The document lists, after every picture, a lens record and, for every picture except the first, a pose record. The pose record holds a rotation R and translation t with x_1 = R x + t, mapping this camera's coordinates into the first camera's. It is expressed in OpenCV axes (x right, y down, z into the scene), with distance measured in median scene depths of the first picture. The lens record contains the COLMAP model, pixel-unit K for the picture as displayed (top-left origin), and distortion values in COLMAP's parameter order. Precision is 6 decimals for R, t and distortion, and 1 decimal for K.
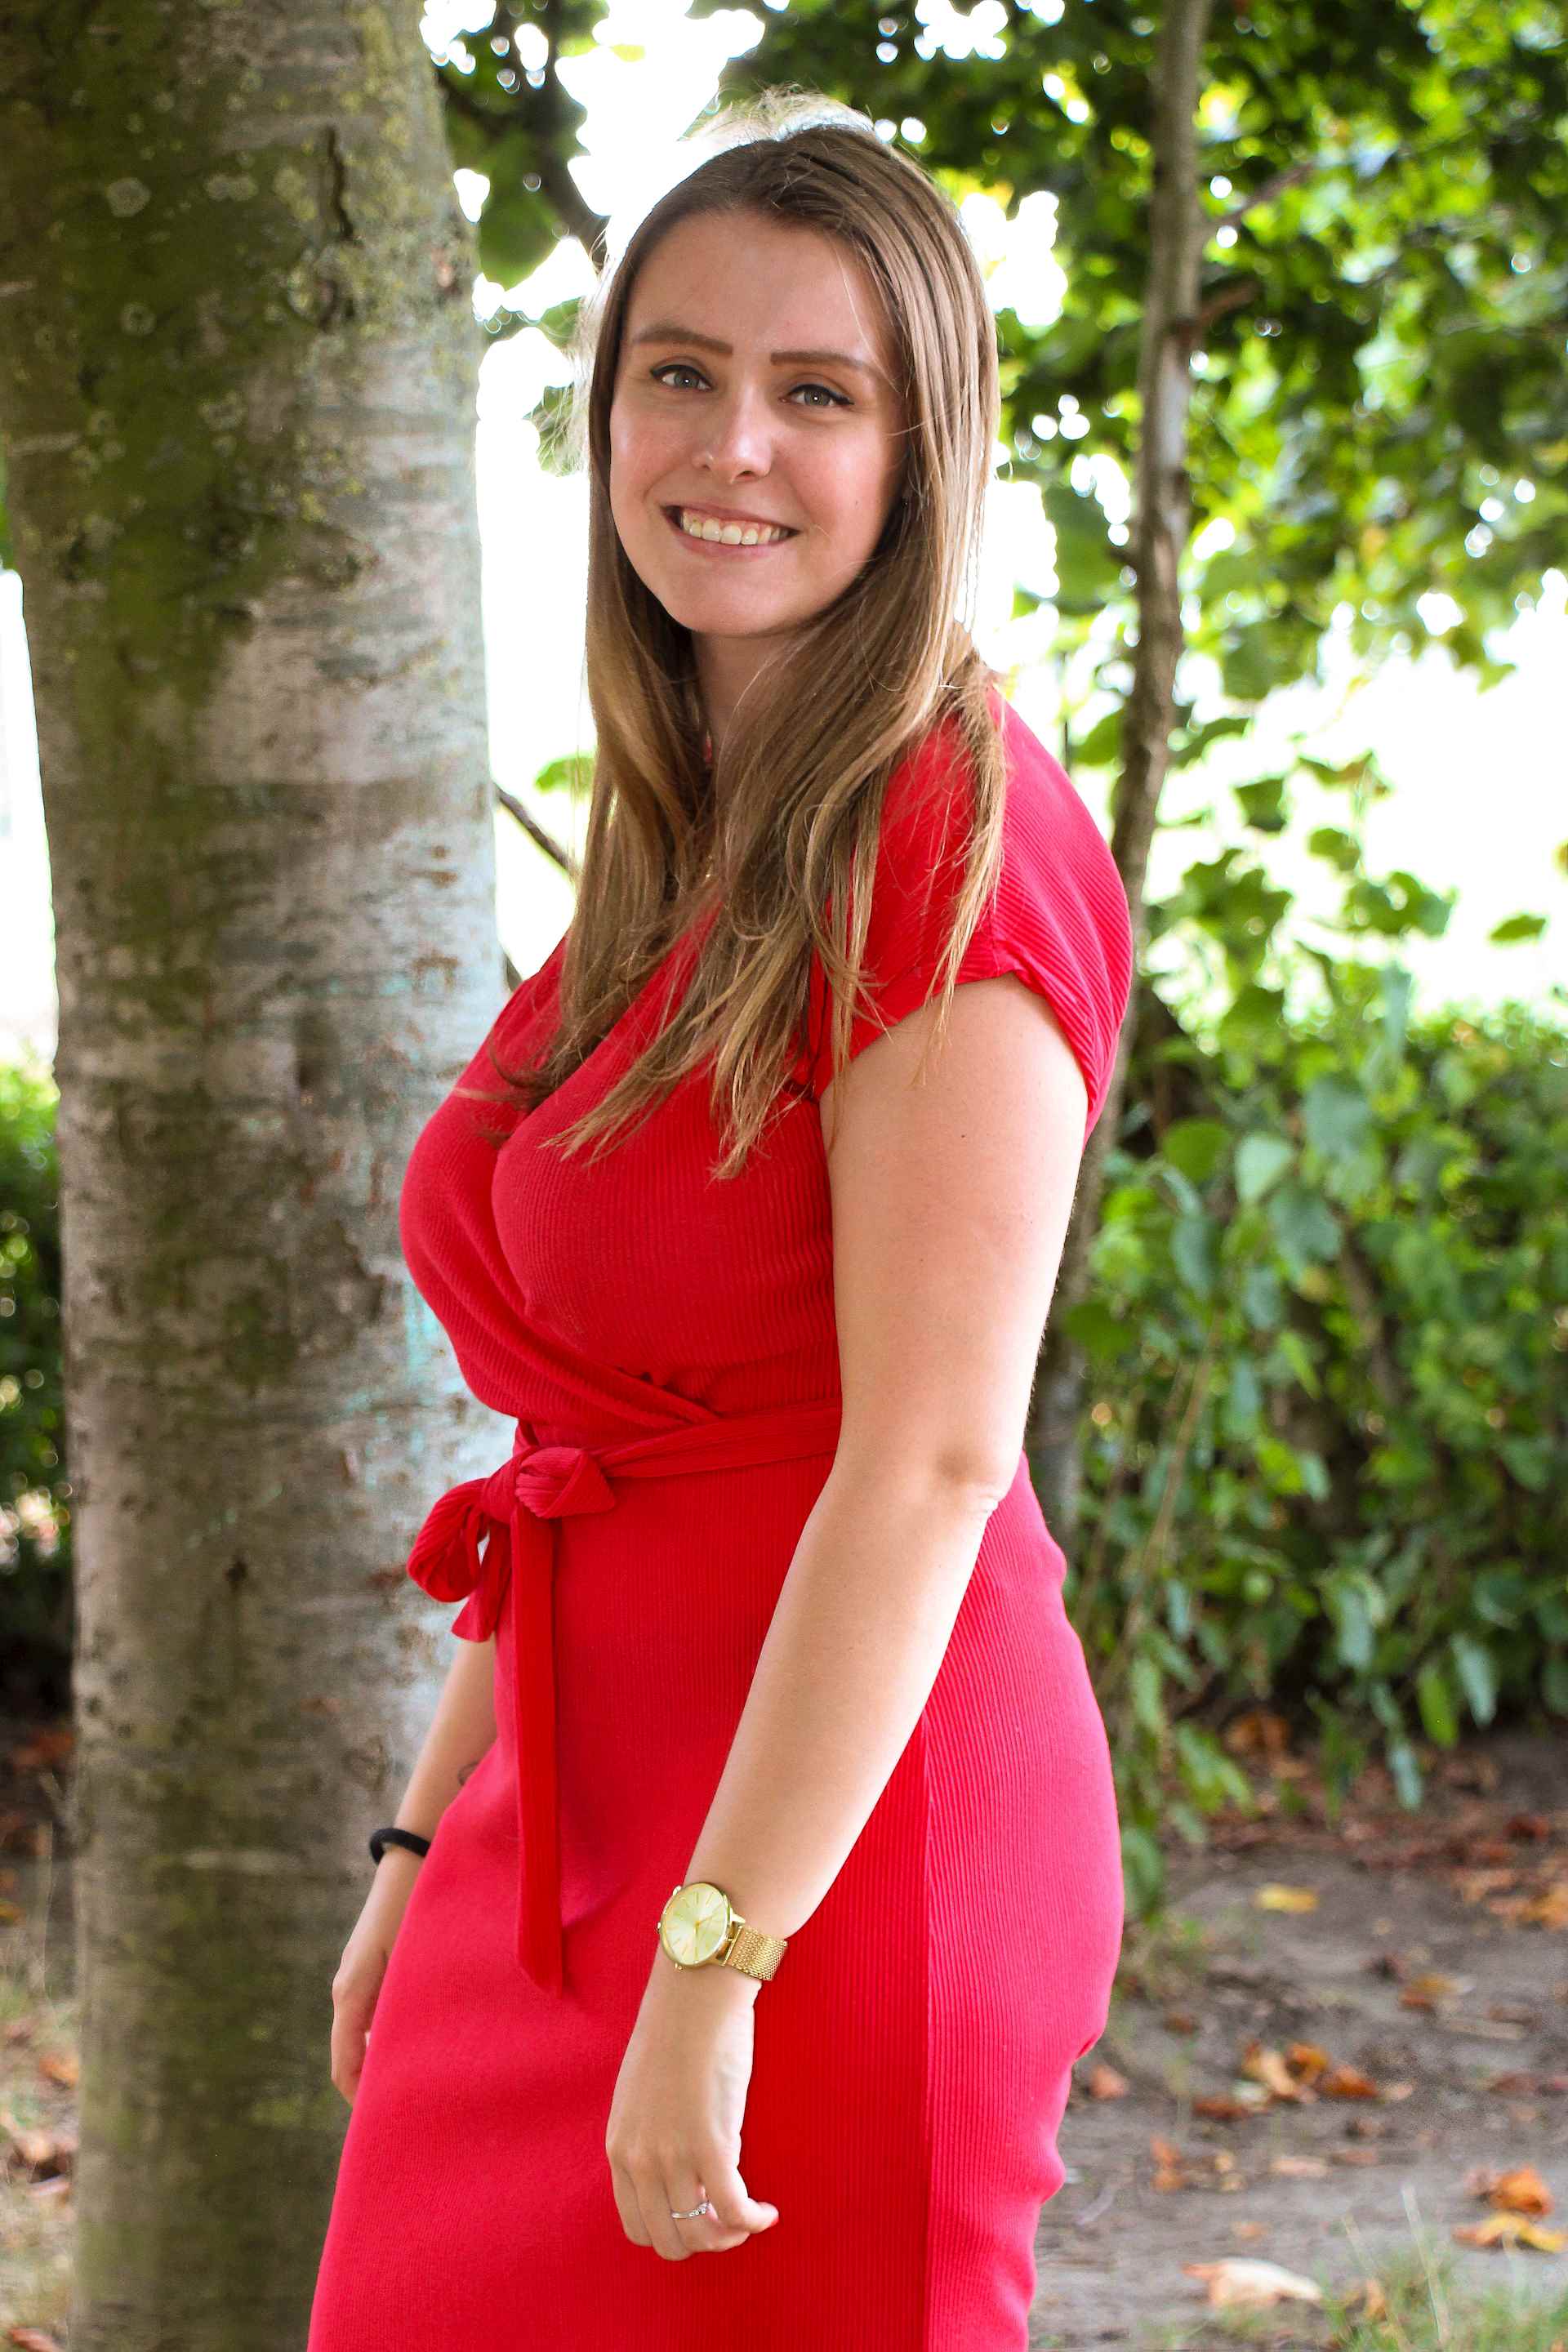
lens RADIAL K [[5762.1, 0, 661.8], [0, 5762.1, 1217.6], [0, 0, 1]] dist [0.319760, 0.393409]
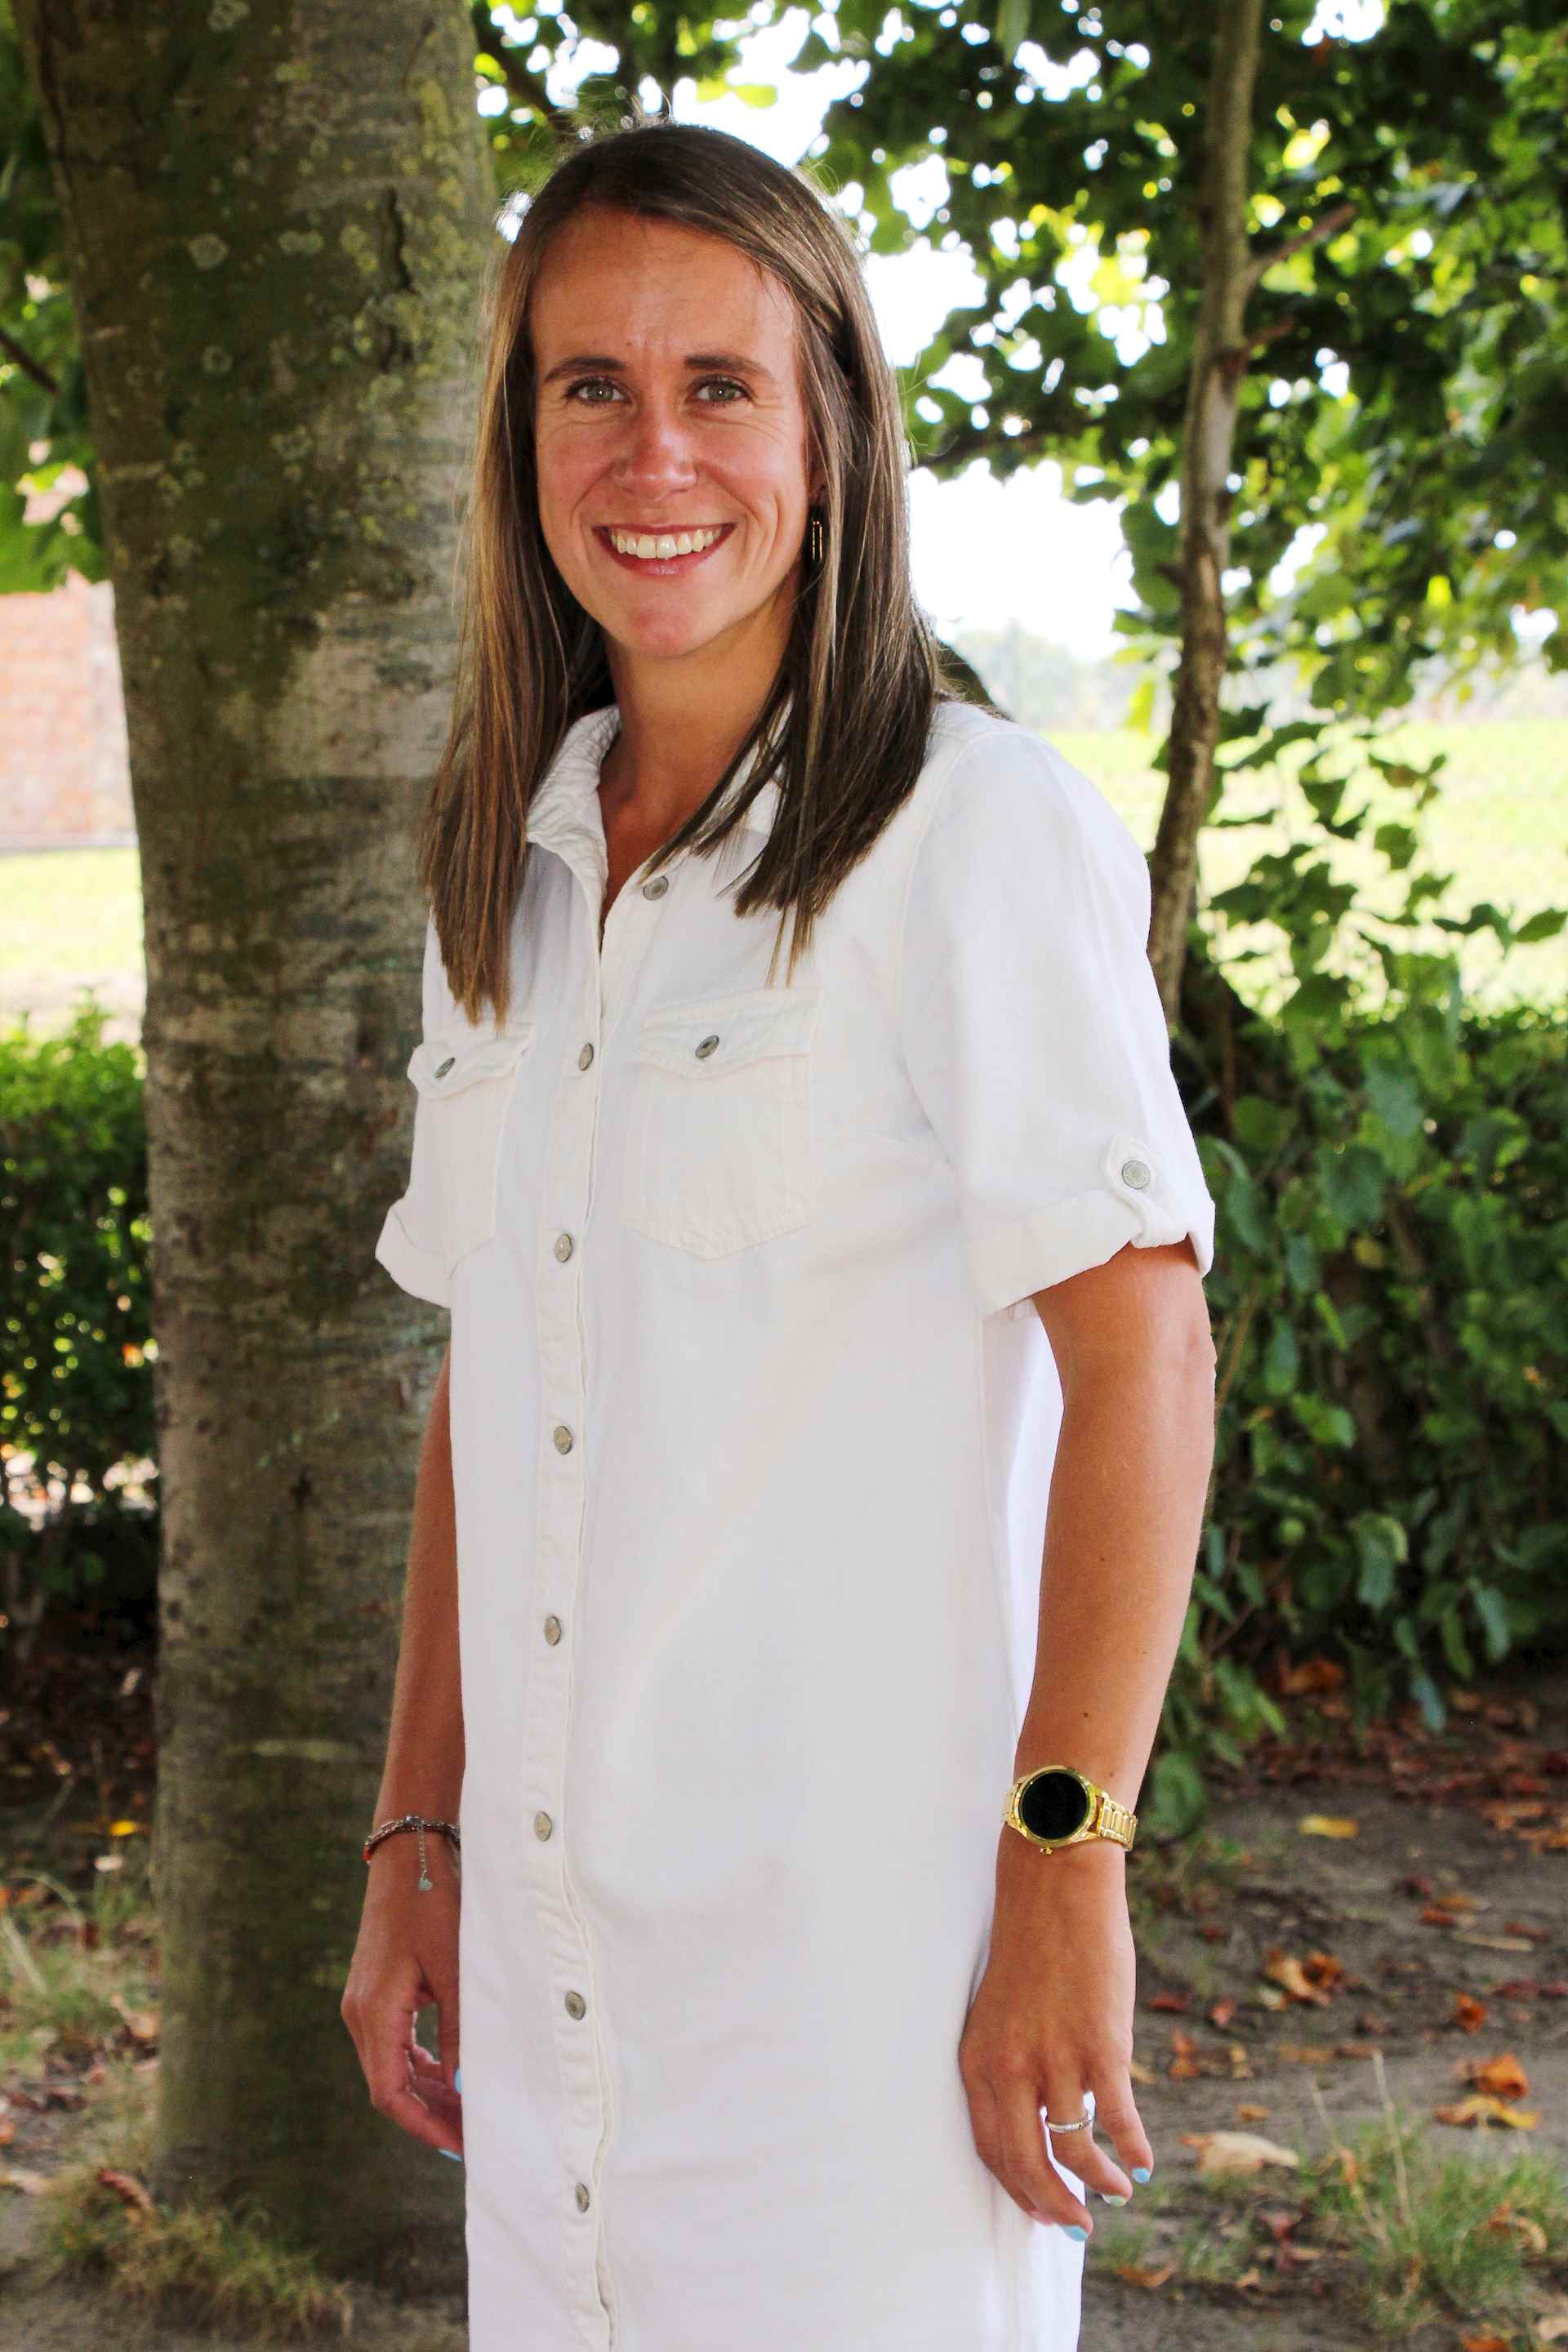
lens RADIAL K [[5531.2, 0, 665.2], [0, 5531.2, 1185.6], [0, 0, 1]] dist [0.293636, 0.098031]
pose [[0.999682, 0.004764, -0.024746, 0.022417], [-0.004829, 0.999985, -0.002589, 0.005576], [0.024733, 0.002707, 0.999690, -0.061945]]
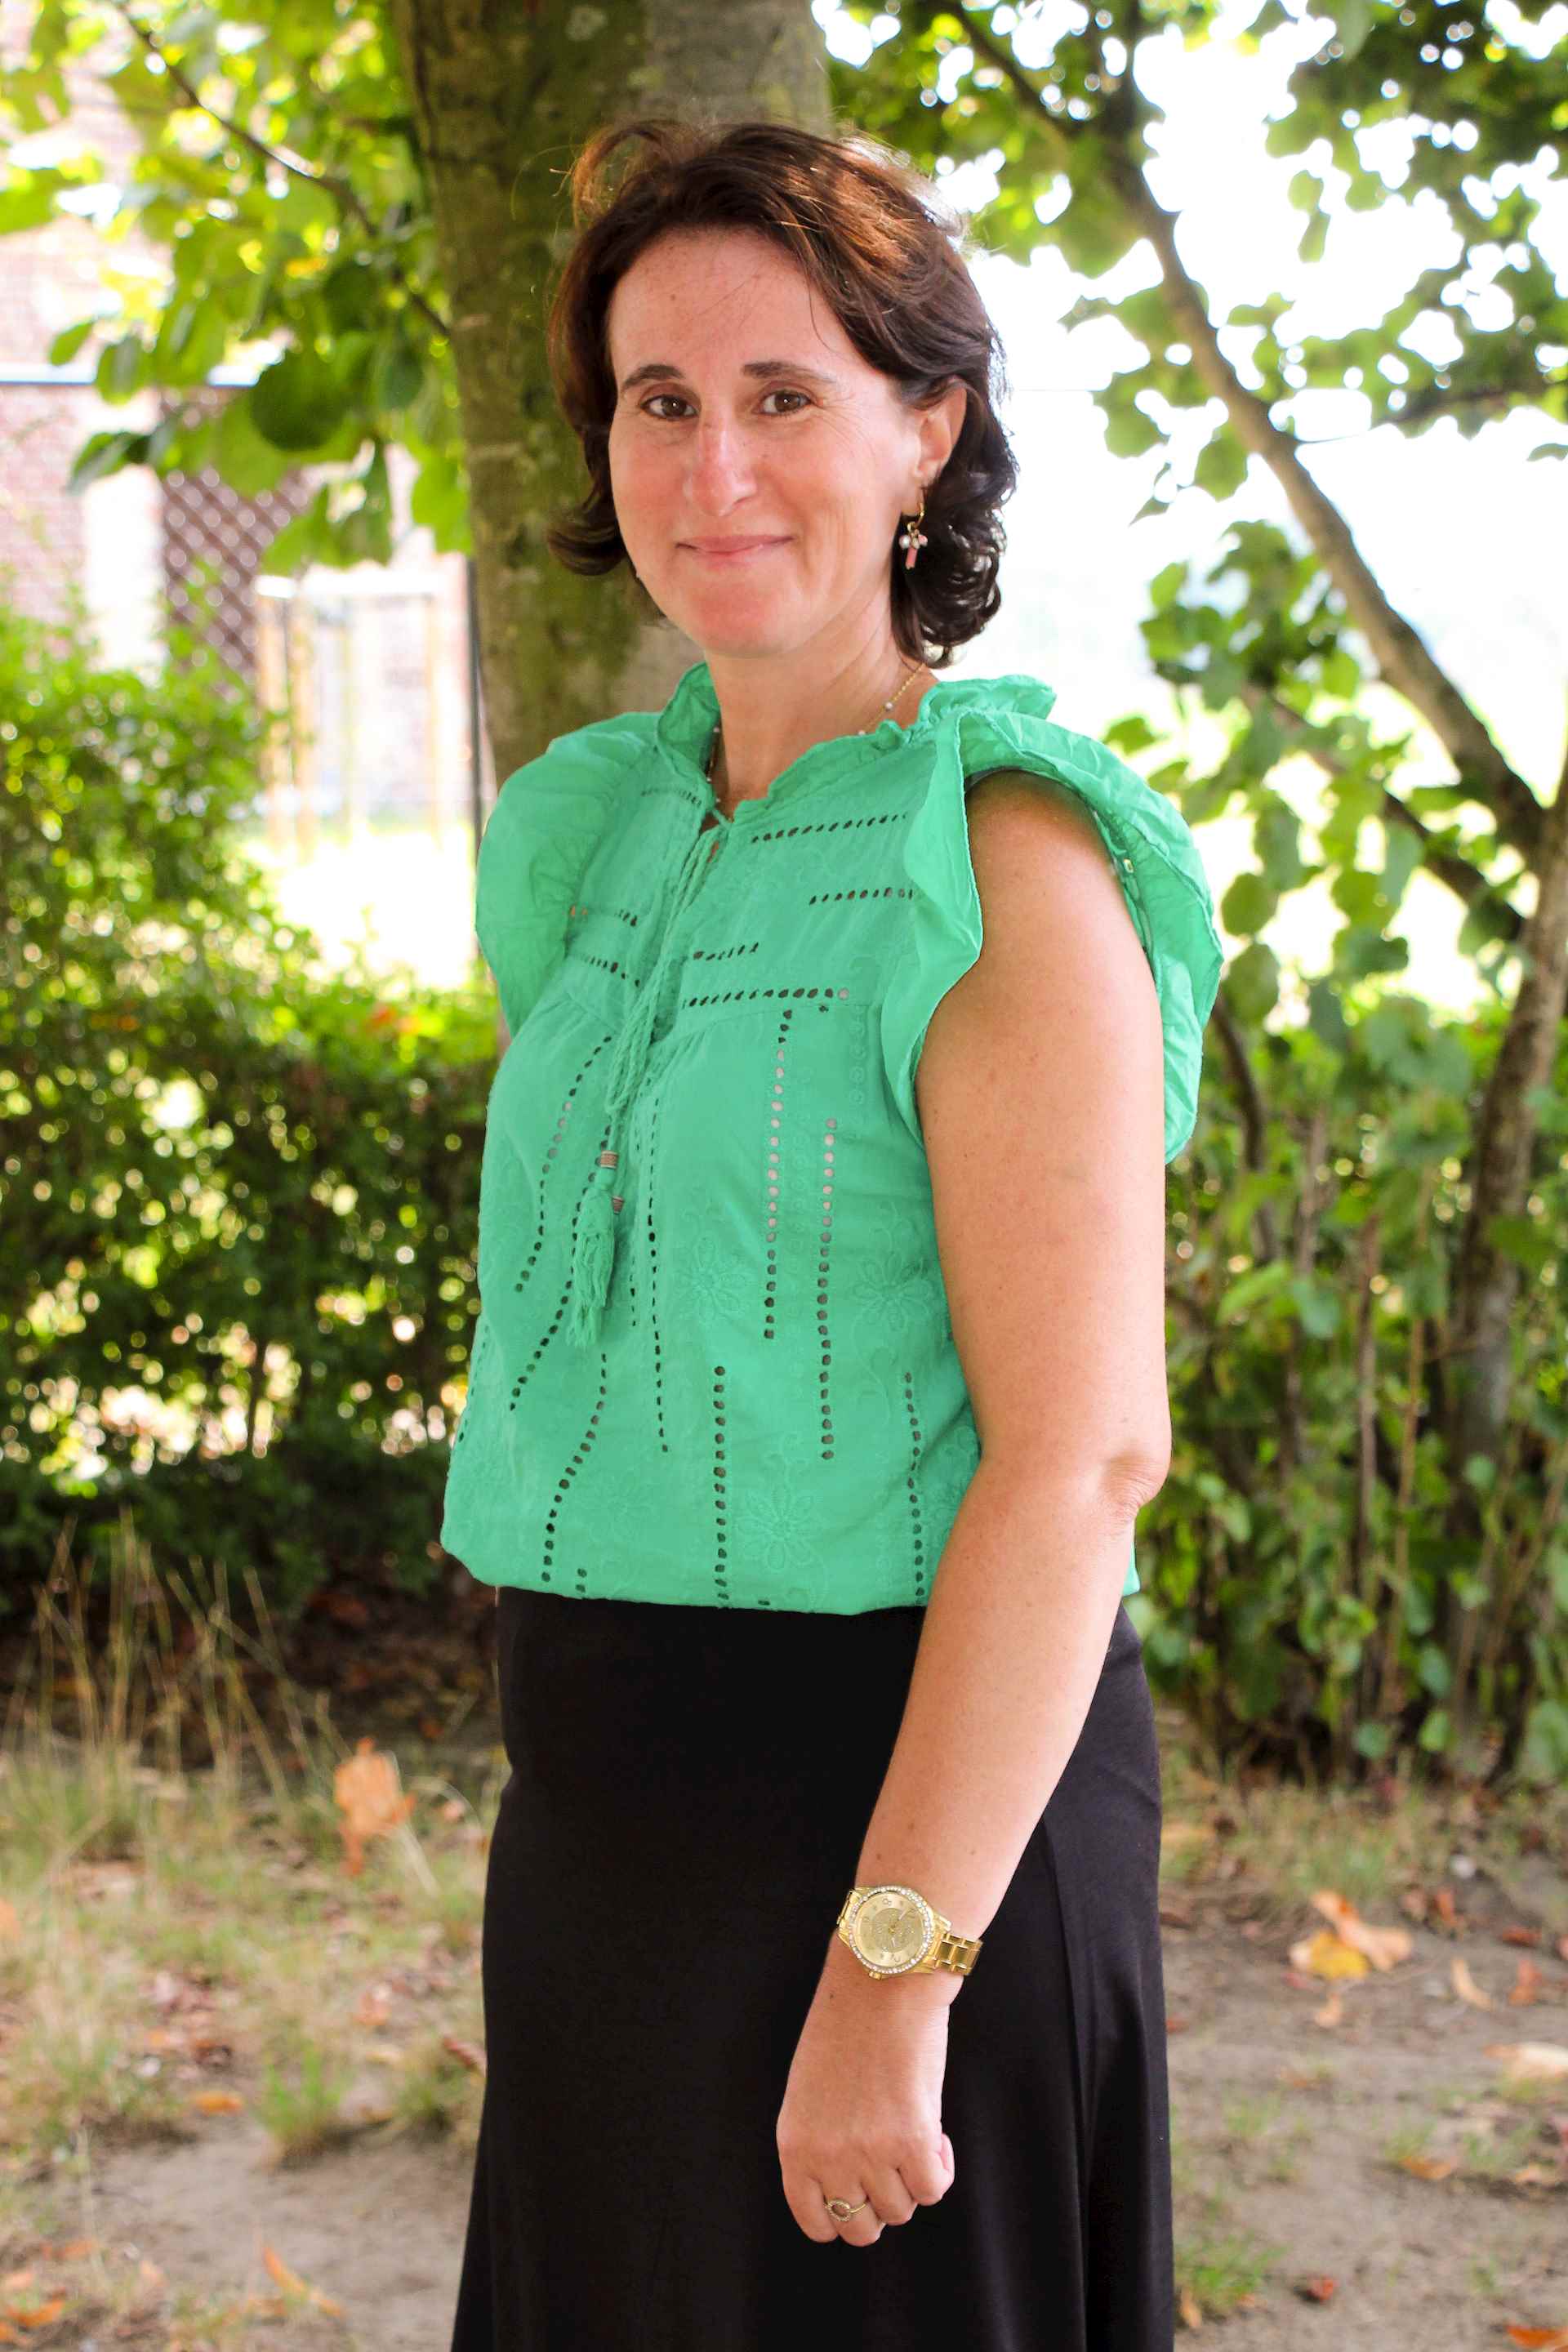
lens RADIAL K [[5607.8, 0, 780.5], [0, 5607.8, 1179.9], [0, 0, 1]] dist [0.307424, -0.038930]
pose [[0.995365, 0.021584, -0.093714, 0.063506], [-0.021282, 0.999765, 0.004226, 0.009743], [0.093783, -0.002212, 0.995590, -0.143934]]
